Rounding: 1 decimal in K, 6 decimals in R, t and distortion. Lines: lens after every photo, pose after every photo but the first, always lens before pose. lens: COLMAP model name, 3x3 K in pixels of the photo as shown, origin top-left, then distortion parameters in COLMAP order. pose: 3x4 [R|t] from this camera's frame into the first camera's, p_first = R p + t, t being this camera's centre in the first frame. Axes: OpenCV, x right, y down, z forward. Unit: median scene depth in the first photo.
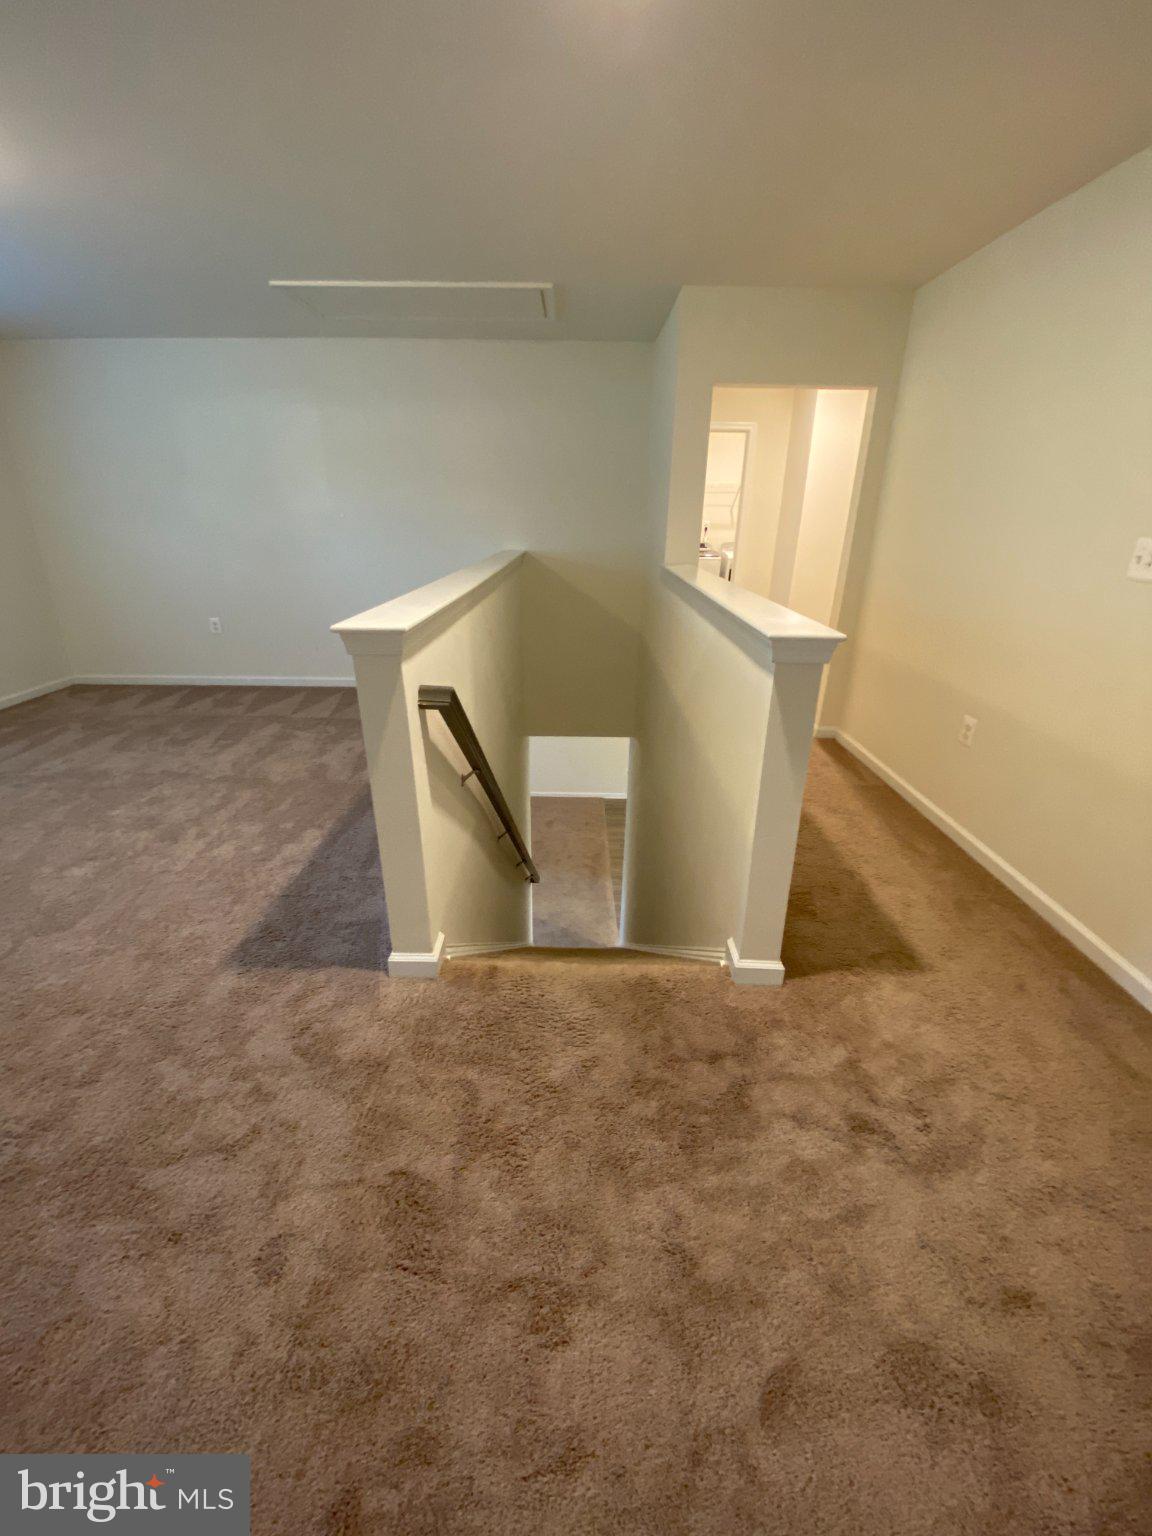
lens RADIAL K [[622.4, 0, 582.0], [0, 622.4, 761.4], [0, 0, 1]] dist [0.000442, -0.008188]
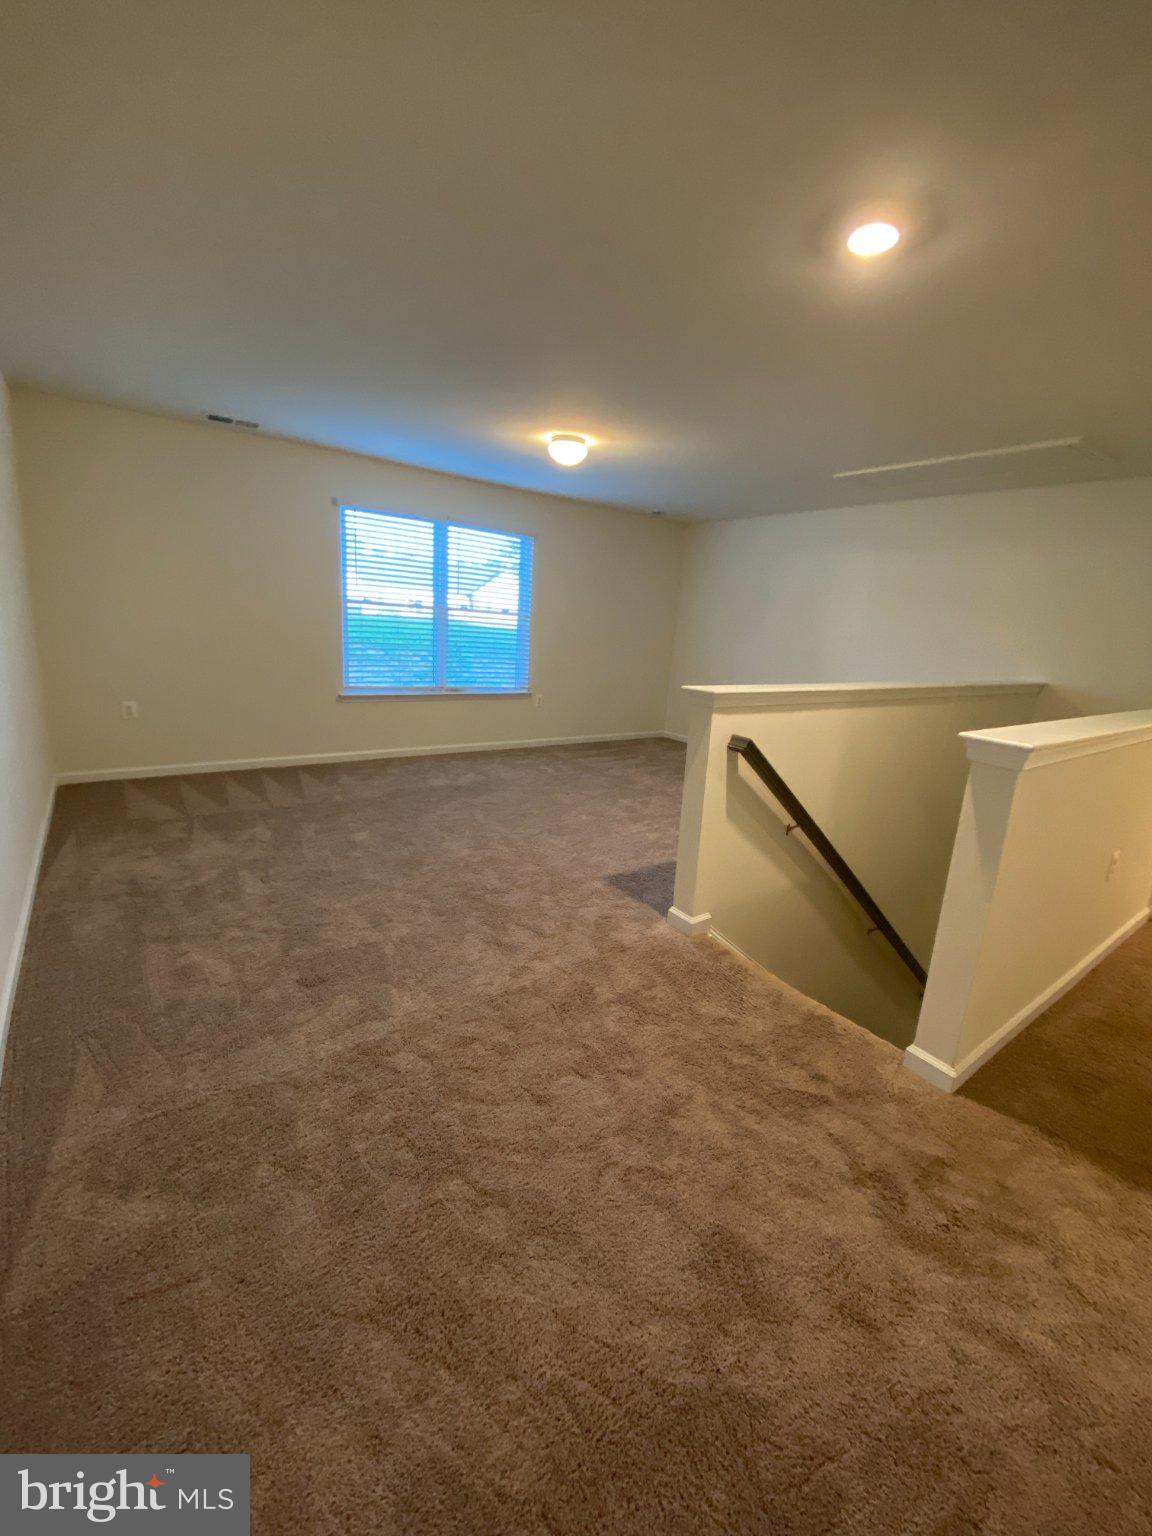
lens RADIAL K [[622.4, 0, 580.5], [0, 622.4, 766.9], [0, 0, 1]] dist [0.000442, -0.008188]
pose [[0.597113, 0.208618, -0.774554, 0.770289], [-0.345151, 0.938453, -0.013319, 0.111271], [0.724104, 0.275291, 0.632367, -0.224889]]
